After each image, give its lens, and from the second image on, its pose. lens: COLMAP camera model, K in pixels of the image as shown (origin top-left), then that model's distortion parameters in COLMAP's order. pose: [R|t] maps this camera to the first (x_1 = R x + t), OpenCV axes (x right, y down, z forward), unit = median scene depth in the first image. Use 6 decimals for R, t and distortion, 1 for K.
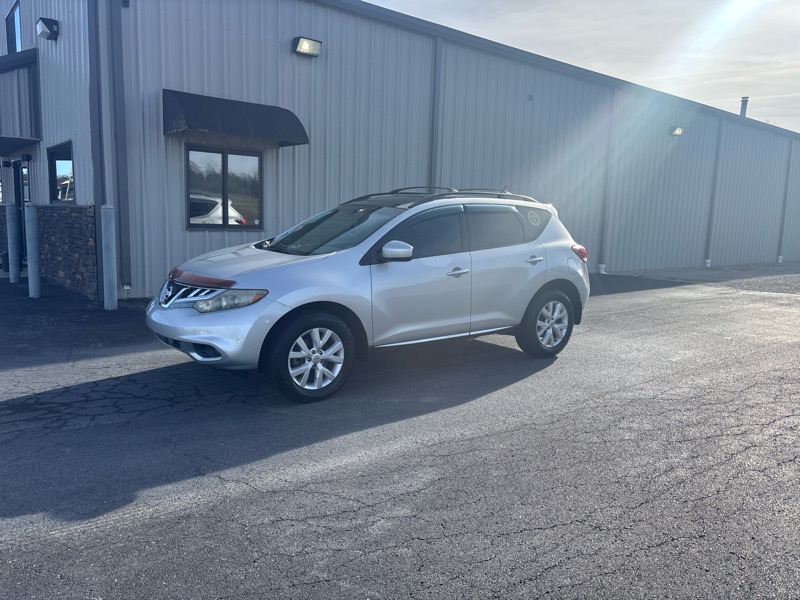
lens RADIAL K [[605.3, 0, 395.2], [0, 605.3, 298.4], [0, 0, 1]] dist [0.054544, -0.056749]
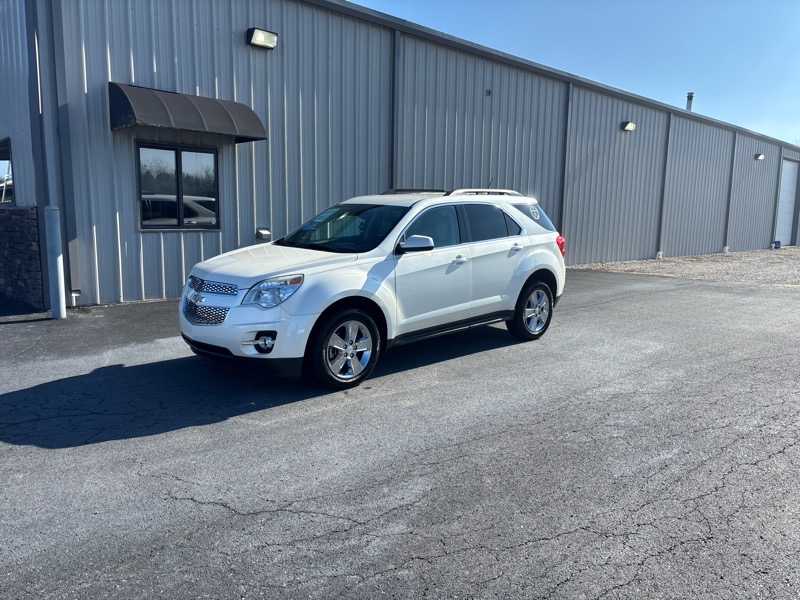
lens RADIAL K [[605.3, 0, 396.7], [0, 605.3, 300.1], [0, 0, 1]] dist [0.054544, -0.056749]
pose [[0.996868, -0.026708, 0.074432, -0.018133], [0.026273, 0.999632, 0.006817, -0.001881], [-0.074587, -0.004840, 0.997203, 0.026543]]
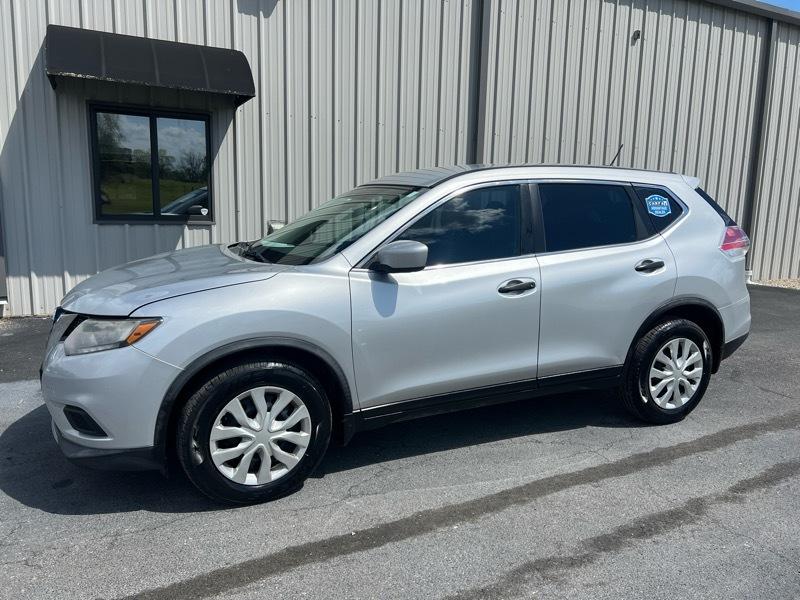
lens RADIAL K [[605.3, 0, 401.1], [0, 605.3, 298.8], [0, 0, 1]] dist [0.054544, -0.056749]
pose [[0.976392, 0.026302, -0.214398, 0.184417], [-0.024233, 0.999631, 0.012274, -0.042840], [0.214642, -0.006789, 0.976669, 0.396486]]
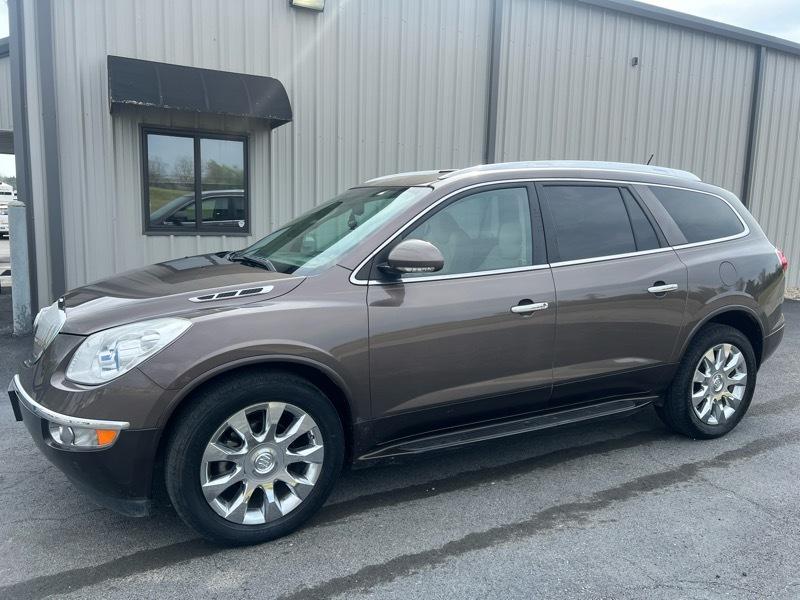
lens RADIAL K [[605.3, 0, 403.5], [0, 605.3, 296.1], [0, 0, 1]] dist [0.054544, -0.056749]
pose [[0.977632, 0.024419, -0.208898, 0.169514], [-0.026791, 0.999605, -0.008529, -0.035878], [0.208607, 0.013935, 0.977900, 0.315428]]
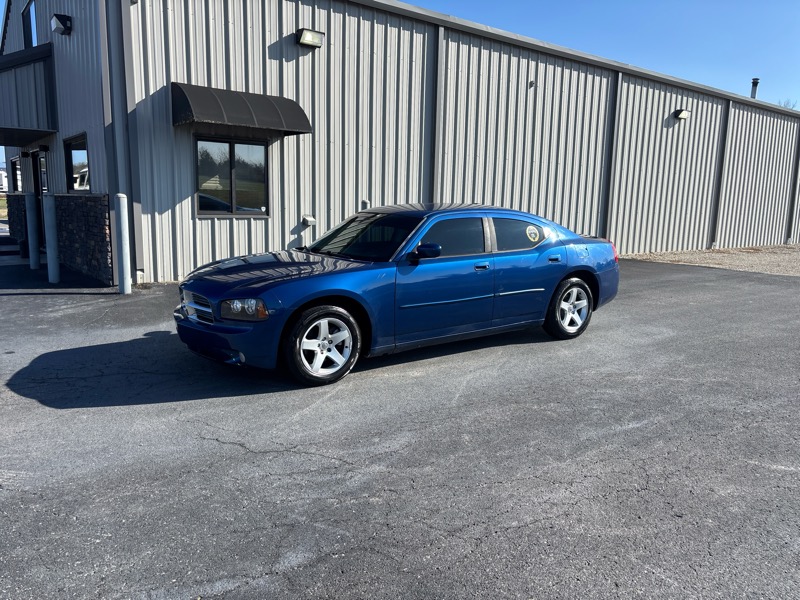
lens RADIAL K [[605.3, 0, 397.0], [0, 605.3, 295.6], [0, 0, 1]] dist [0.054544, -0.056749]
pose [[0.999727, -0.004839, -0.022840, 0.026825], [0.005279, 0.999801, 0.019261, 0.003956], [0.022743, -0.019376, 0.999554, -0.041144]]
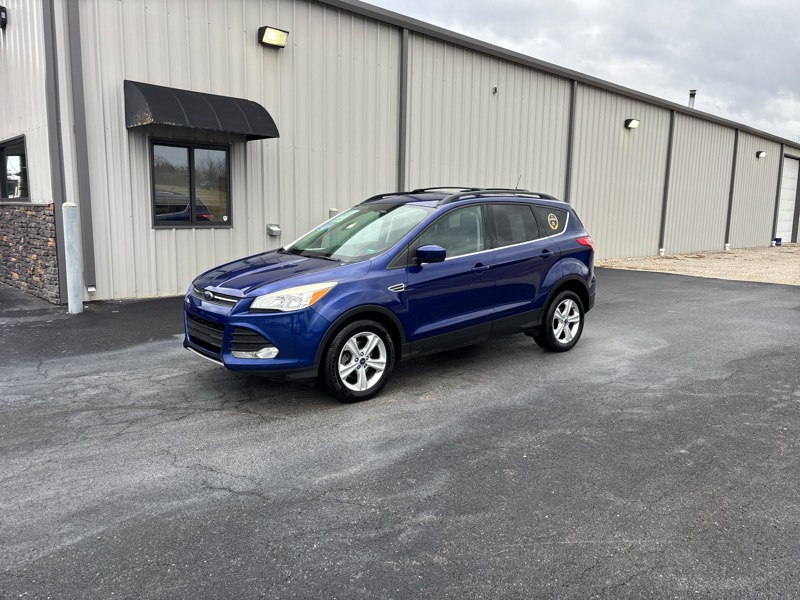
lens RADIAL K [[605.3, 0, 396.3], [0, 605.3, 299.6], [0, 0, 1]] dist [0.054544, -0.056749]
pose [[0.996862, -0.022871, 0.075779, -0.038294], [0.021870, 0.999663, 0.014013, -0.004912], [-0.076074, -0.012311, 0.997026, 0.013191]]
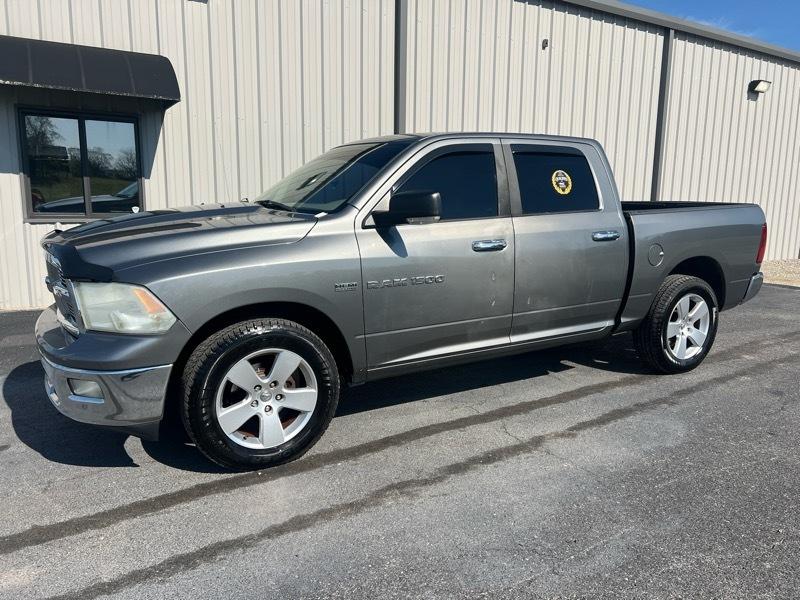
lens RADIAL K [[605.3, 0, 405.4], [0, 605.3, 299.4], [0, 0, 1]] dist [0.054544, -0.056749]
pose [[0.991276, 0.004563, -0.131726, 0.239999], [-0.002185, 0.999832, 0.018195, -0.033341], [0.131787, -0.017749, 0.991119, 0.333190]]
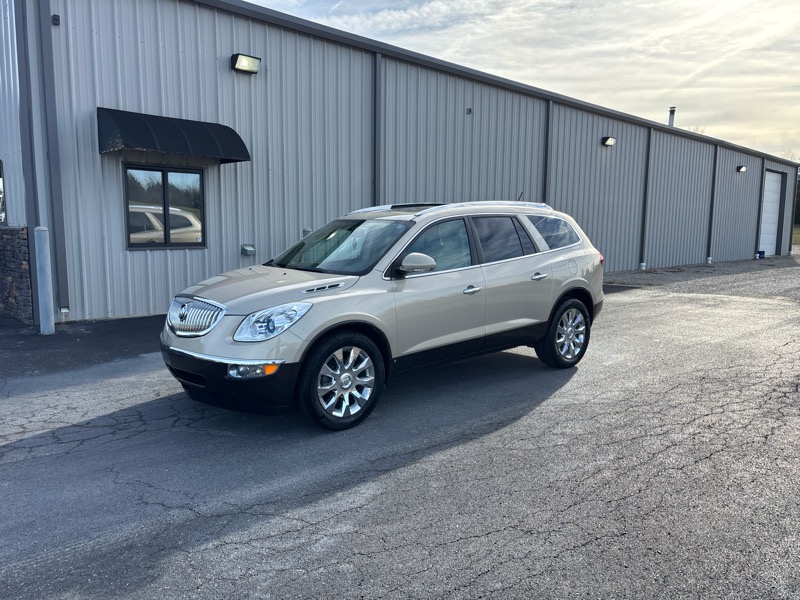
lens RADIAL K [[605.3, 0, 395.9], [0, 605.3, 300.4], [0, 0, 1]] dist [0.054544, -0.056749]
pose [[0.996322, -0.030764, 0.079973, 0.010003], [0.031530, 0.999468, -0.008333, -0.009242], [-0.079674, 0.010824, 0.996762, -0.015862]]
